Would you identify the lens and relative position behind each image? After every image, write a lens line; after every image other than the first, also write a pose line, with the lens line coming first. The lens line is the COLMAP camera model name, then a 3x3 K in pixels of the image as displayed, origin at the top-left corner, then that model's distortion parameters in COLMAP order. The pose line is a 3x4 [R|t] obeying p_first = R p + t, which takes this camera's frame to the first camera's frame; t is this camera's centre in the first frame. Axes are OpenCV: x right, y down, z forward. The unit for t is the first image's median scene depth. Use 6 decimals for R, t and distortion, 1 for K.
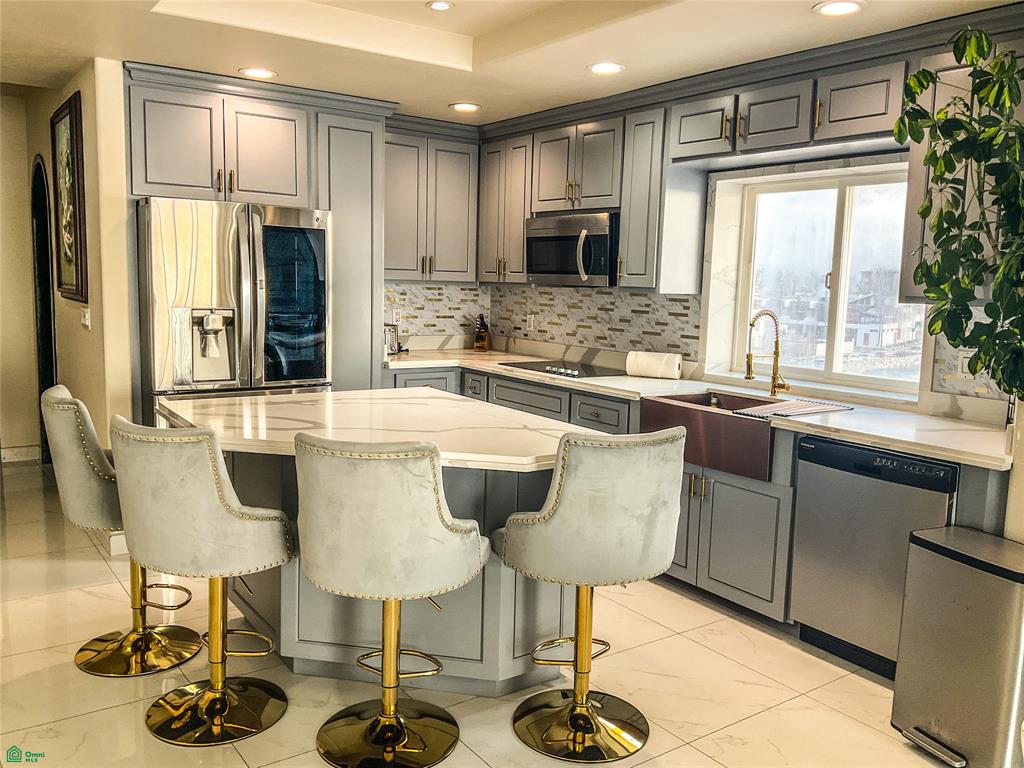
lens RADIAL K [[849.5, 0, 510.5], [0, 849.5, 384.6], [0, 0, 1]] dist [0.002470, -0.013400]
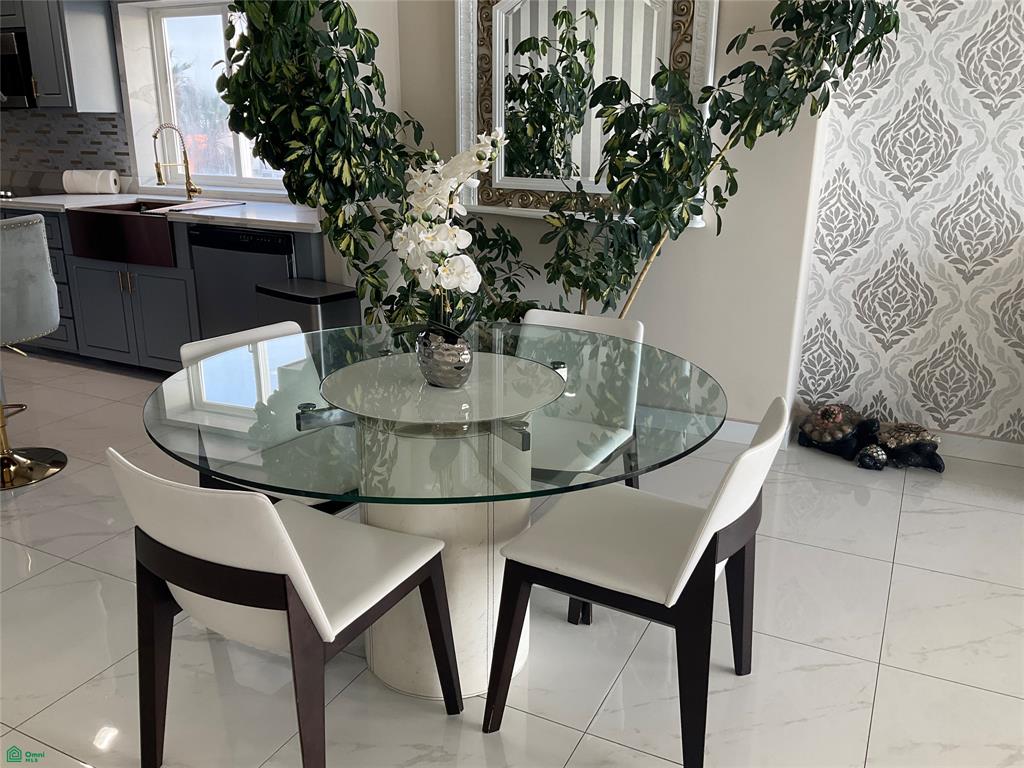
lens RADIAL K [[849.5, 0, 513.1], [0, 849.5, 383.6], [0, 0, 1]] dist [0.002470, -0.013400]
pose [[0.881140, -0.158693, 0.445430, 0.121652], [0.074746, 0.976904, 0.200180, 0.052139], [-0.466910, -0.143093, 0.872651, -0.233677]]
